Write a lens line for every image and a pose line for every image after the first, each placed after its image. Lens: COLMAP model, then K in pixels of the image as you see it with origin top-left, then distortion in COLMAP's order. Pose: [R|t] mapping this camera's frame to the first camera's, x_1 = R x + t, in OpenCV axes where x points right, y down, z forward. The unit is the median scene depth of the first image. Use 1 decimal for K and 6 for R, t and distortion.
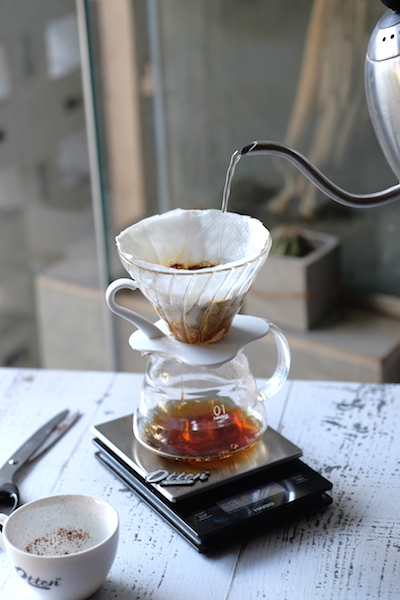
lens RADIAL K [[1530.4, 0, 200.0], [0, 1530.4, 300.0], [0, 0, 1]] dist [0.117968, -0.878589]
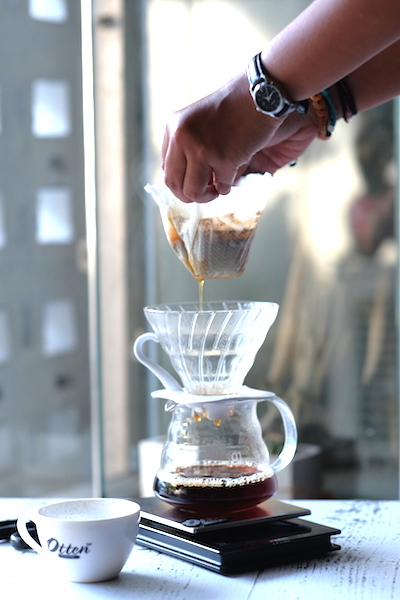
lens RADIAL K [[1530.4, 0, 200.0], [0, 1530.4, 300.0], [0, 0, 1]] dist [0.117968, -0.878589]
pose [[0.998692, 0.025858, 0.044118, -0.058568], [-0.008720, 0.936211, -0.351331, 0.322024], [-0.050389, 0.350487, 0.935211, -0.049675]]
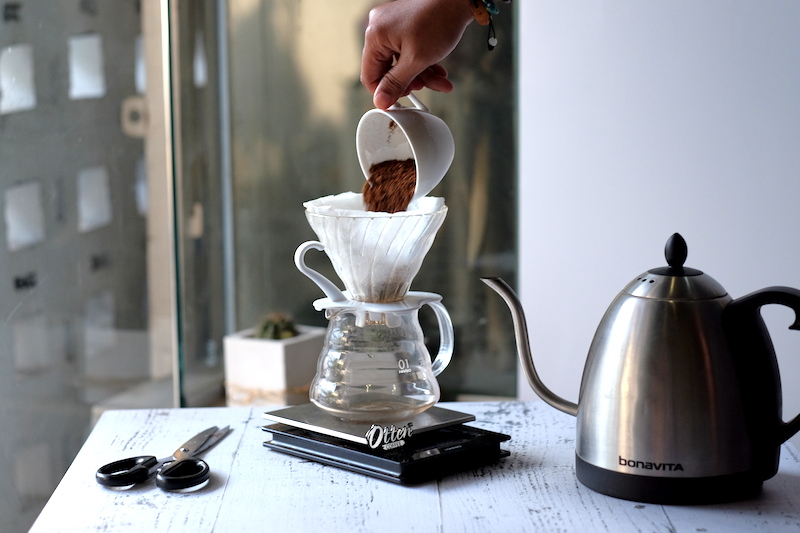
lens RADIAL K [[2040.5, 0, 400.0], [0, 2040.5, 266.5], [0, 0, 1]] dist [0.117968, -0.878589]
pose [[0.979977, 0.002921, 0.199089, -0.247849], [0.051977, 0.961470, -0.269951, 0.355157], [-0.192206, 0.274894, 0.942067, -0.313124]]
